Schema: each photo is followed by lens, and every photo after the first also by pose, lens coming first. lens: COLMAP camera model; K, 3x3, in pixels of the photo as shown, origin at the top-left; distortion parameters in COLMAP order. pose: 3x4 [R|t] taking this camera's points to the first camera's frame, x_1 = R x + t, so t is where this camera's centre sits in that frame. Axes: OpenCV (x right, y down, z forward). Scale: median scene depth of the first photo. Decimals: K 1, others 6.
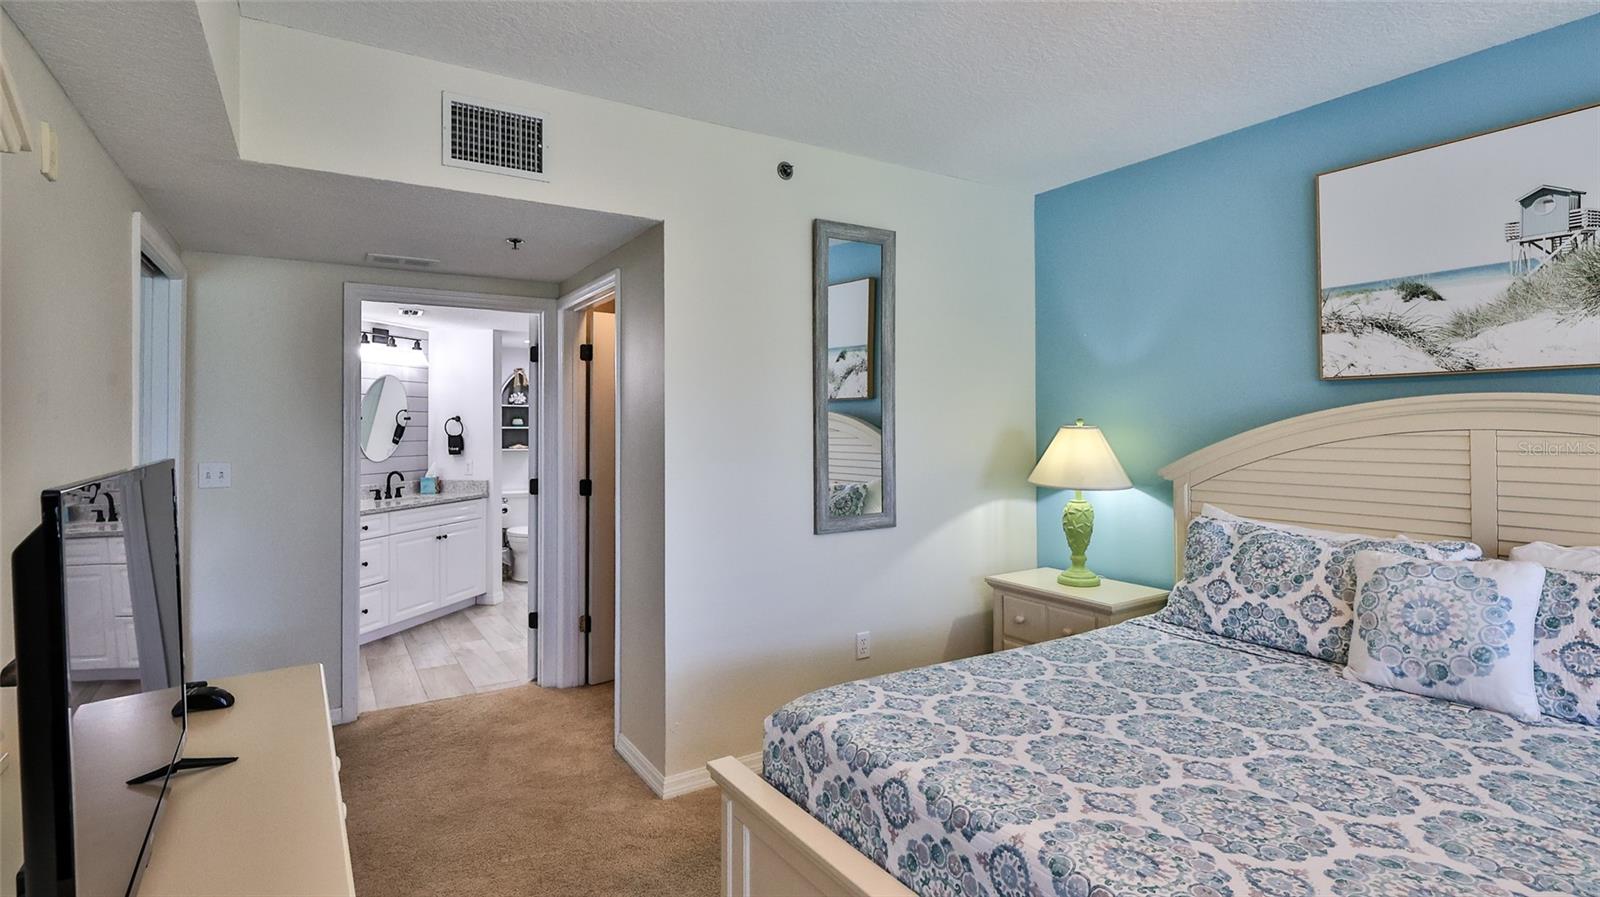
lens RADIAL K [[757.3, 0, 840.0], [0, 757.3, 414.2], [0, 0, 1]] dist [-0.001357, -0.001637]
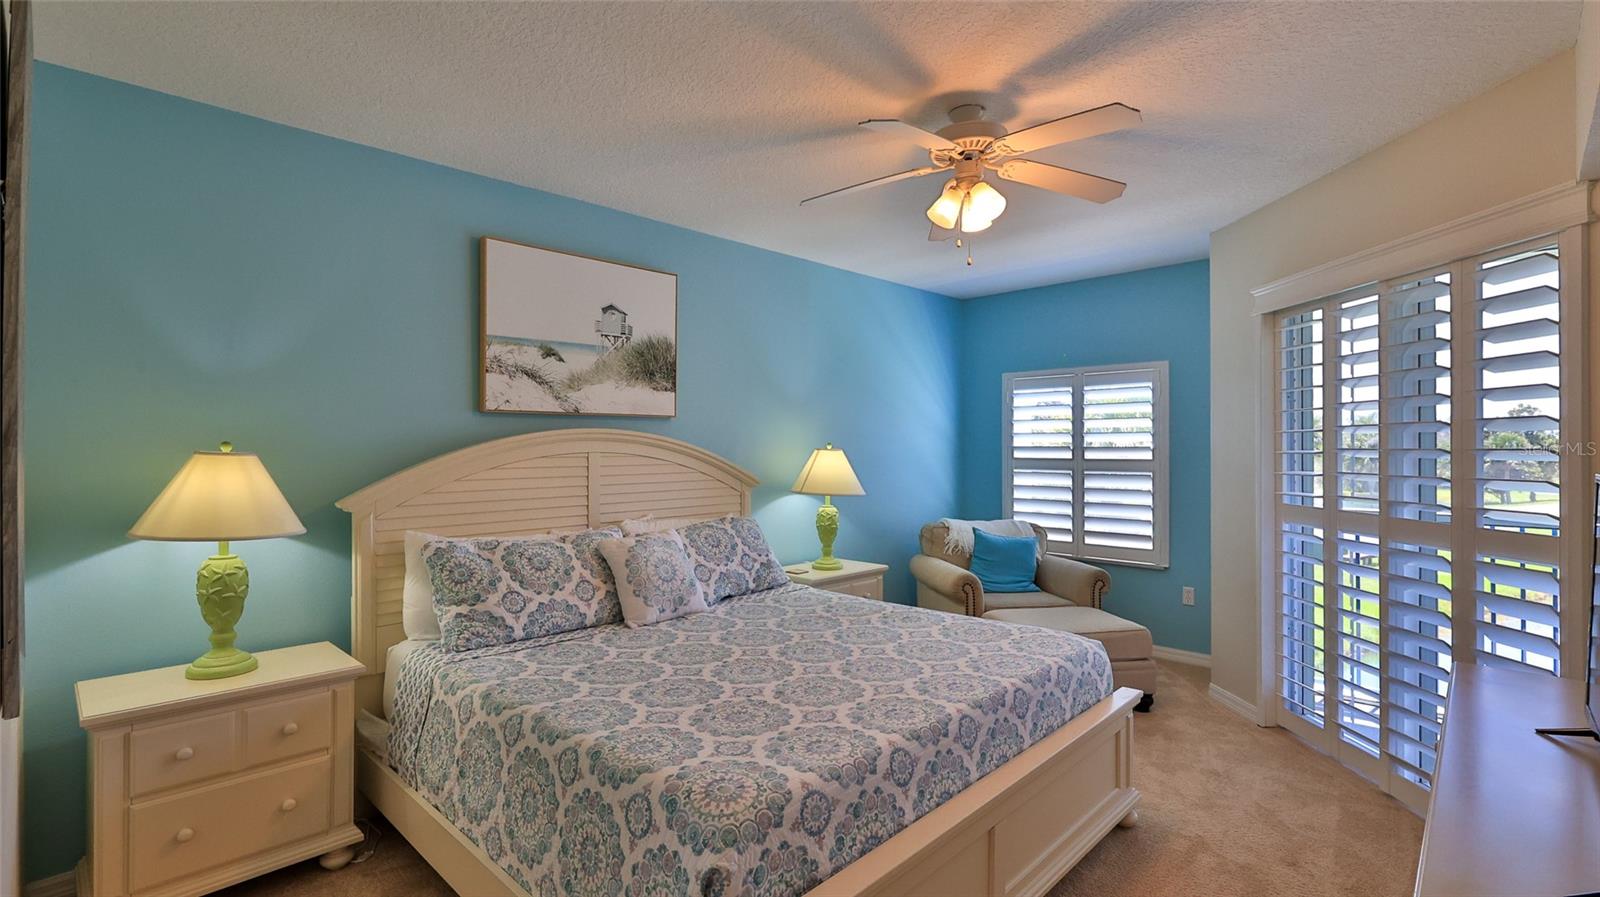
lens RADIAL K [[712.3, 0, 770.2], [0, 712.3, 451.6], [0, 0, 1]] dist [-0.006283, 0.002554]
pose [[-0.153954, -0.003358, 0.988072, -0.525130], [-0.012089, 0.999926, 0.001515, 0.010001], [-0.988004, -0.011711, -0.153983, 0.728664]]
